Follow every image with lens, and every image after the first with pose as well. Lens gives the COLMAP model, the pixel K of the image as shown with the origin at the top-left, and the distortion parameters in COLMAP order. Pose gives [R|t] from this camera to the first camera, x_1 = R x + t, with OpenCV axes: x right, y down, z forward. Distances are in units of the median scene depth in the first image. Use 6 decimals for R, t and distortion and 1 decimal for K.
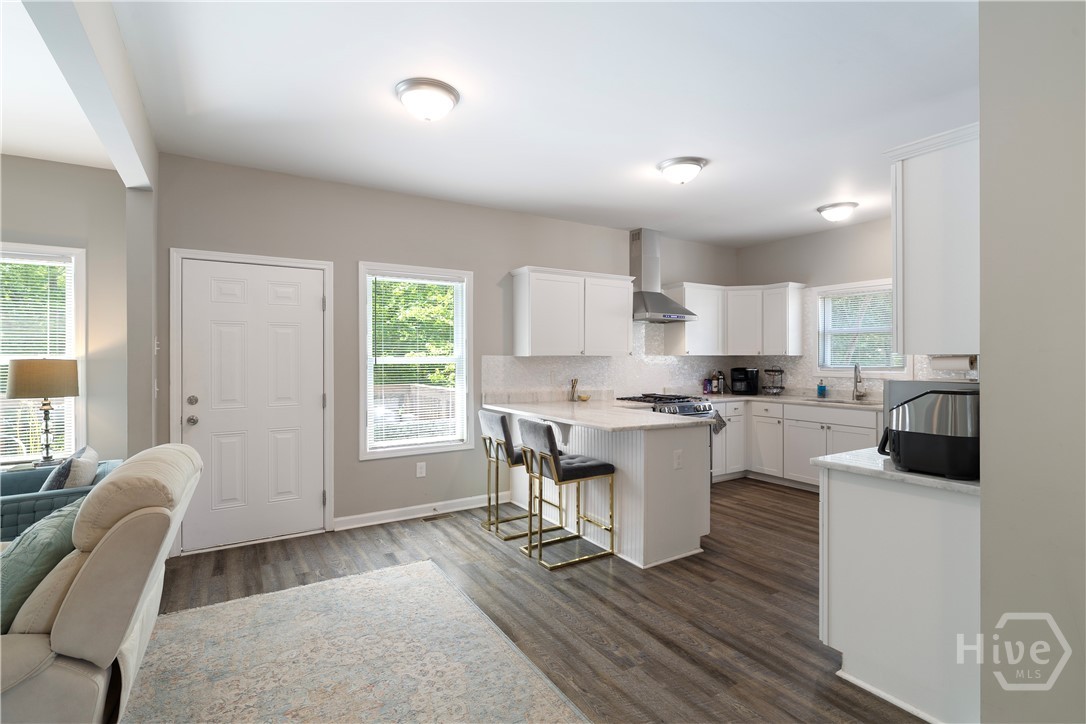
lens RADIAL K [[516.5, 0, 543.0], [0, 516.5, 362.0], [0, 0, 1]] dist [0.000508, 0.000086]
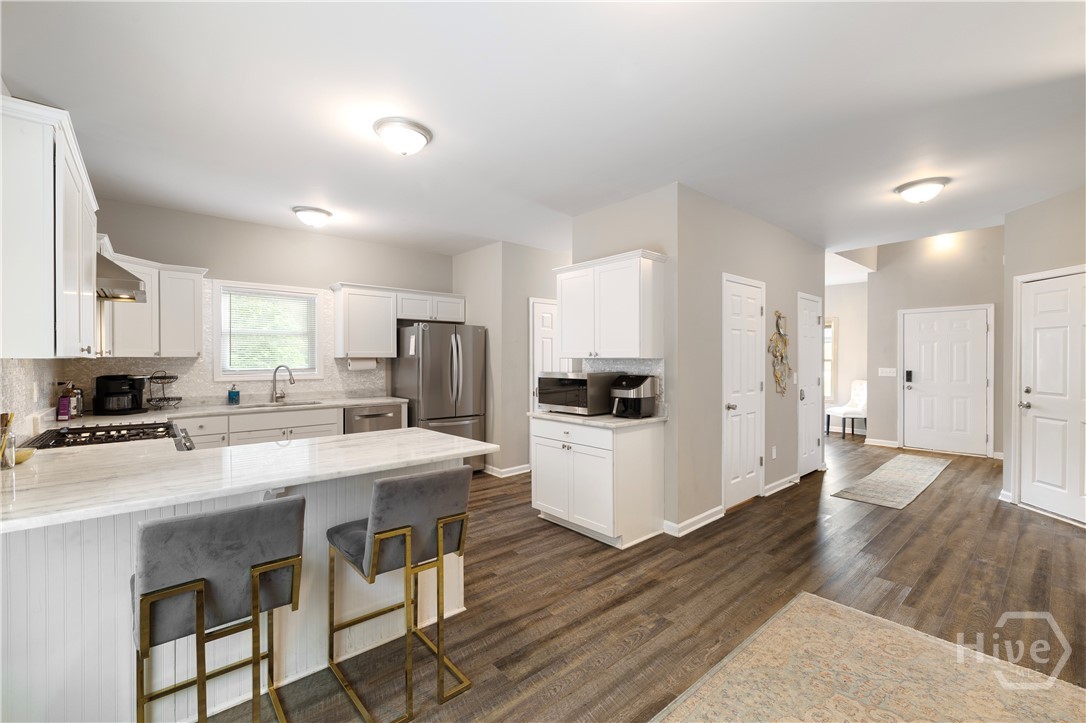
lens RADIAL K [[454.7, 0, 543.0], [0, 454.7, 361.5], [0, 0, 1]] dist [-0.000413, 0.000162]
pose [[-0.160476, -0.005151, 0.987026, -0.671507], [0.008790, 0.999939, 0.006647, -0.013871], [-0.987001, 0.009743, -0.160421, 1.182886]]
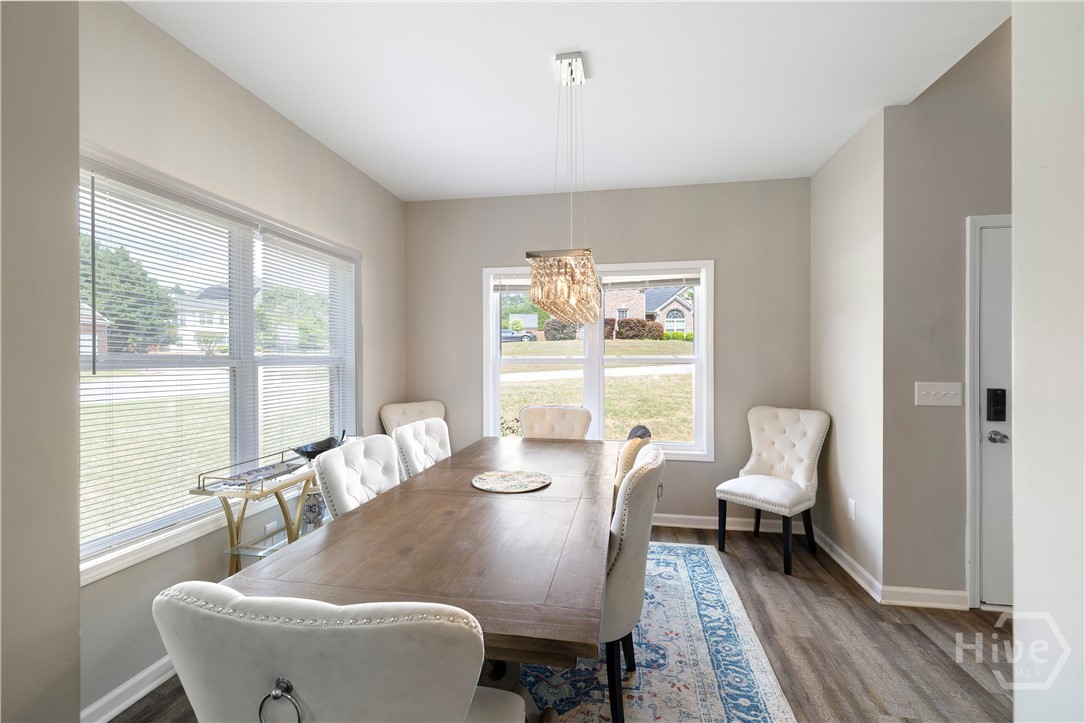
lens RADIAL K [[464.3, 0, 542.5], [0, 464.3, 361.5], [0, 0, 1]] dist [-0.000779, 0.000014]
pose [[-0.748554, 0.000532, 0.663074, 1.436184], [0.009210, 0.999912, 0.009595, -0.000329], [-0.663010, 0.013290, -0.748492, 0.103077]]
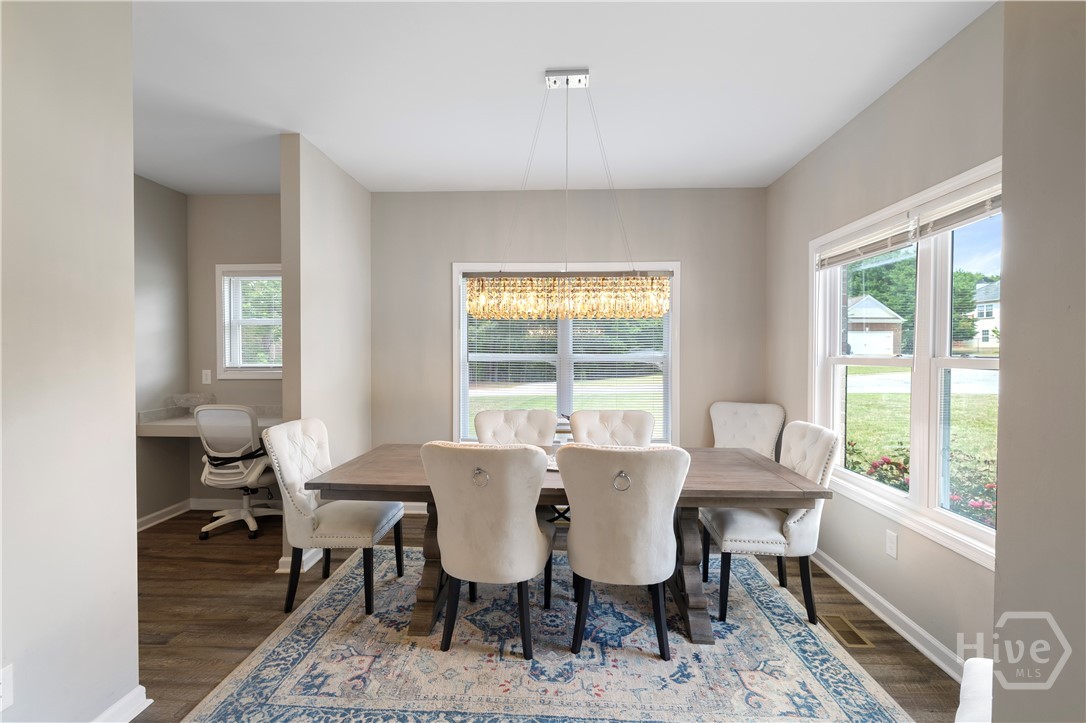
lens RADIAL K [[488.6, 0, 543.0], [0, 488.6, 361.5], [0, 0, 1]] dist [-0.002258, -0.000013]
pose [[0.563133, -0.010581, 0.826299, 1.182996], [0.003652, 0.999940, 0.010315, -0.000390], [-0.826358, -0.002791, 0.563138, -0.964137]]
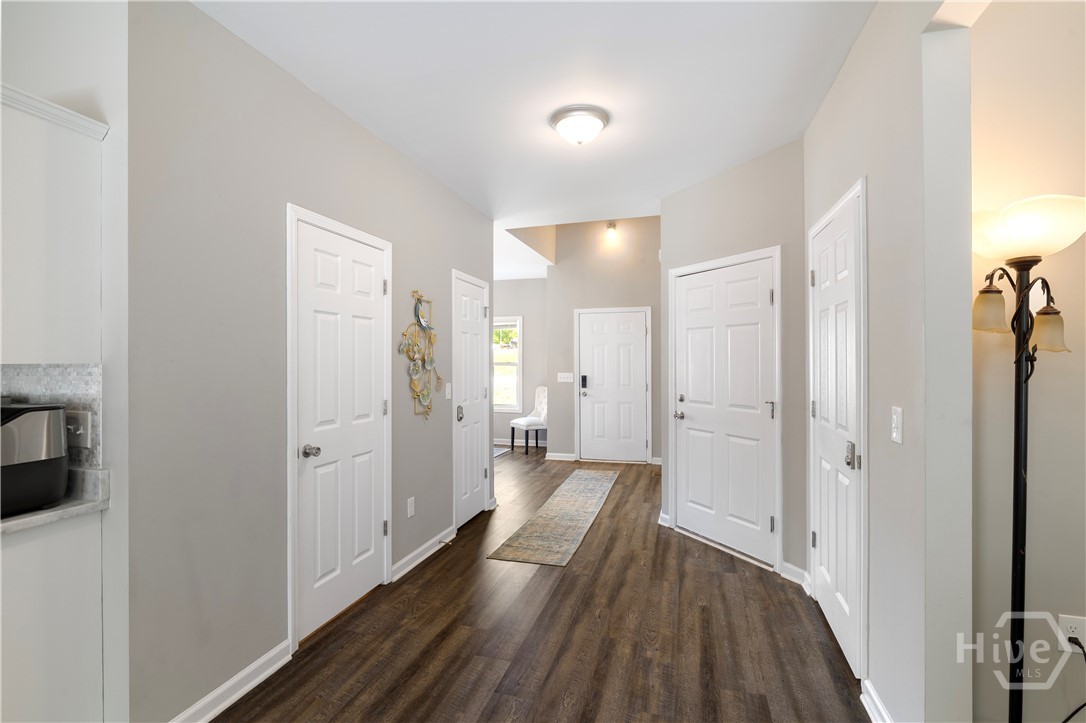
lens RADIAL K [[497.8, 0, 543.0], [0, 497.8, 361.5], [0, 0, 1]] dist [0.000418, 0.000026]
pose [[-0.669977, 0.003751, 0.742372, -0.270750], [0.009420, 0.999950, 0.003449, -0.011049], [-0.742322, 0.009304, -0.669979, 0.655332]]
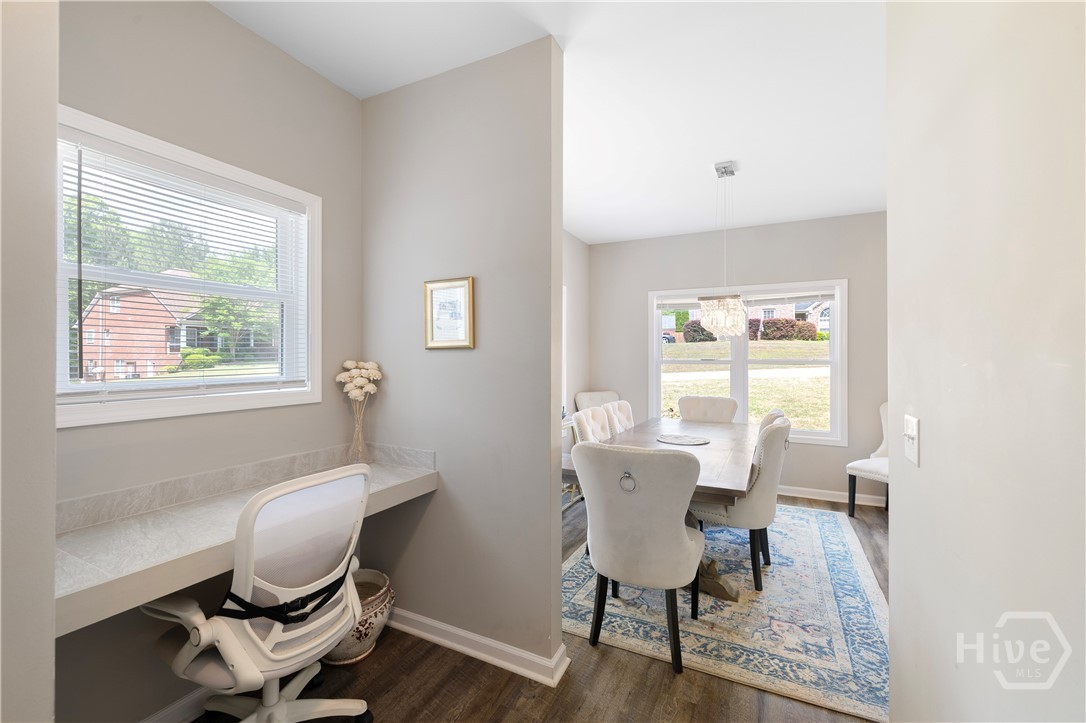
lens RADIAL K [[453.9, 0, 543.0], [0, 453.9, 361.5], [0, 0, 1]] dist [0.001268, -0.000237]
pose [[-0.526605, -0.000026, 0.850110, 1.181652], [0.007506, 0.999961, 0.004681, -0.003526], [-0.850077, 0.008846, -0.526584, 0.484994]]
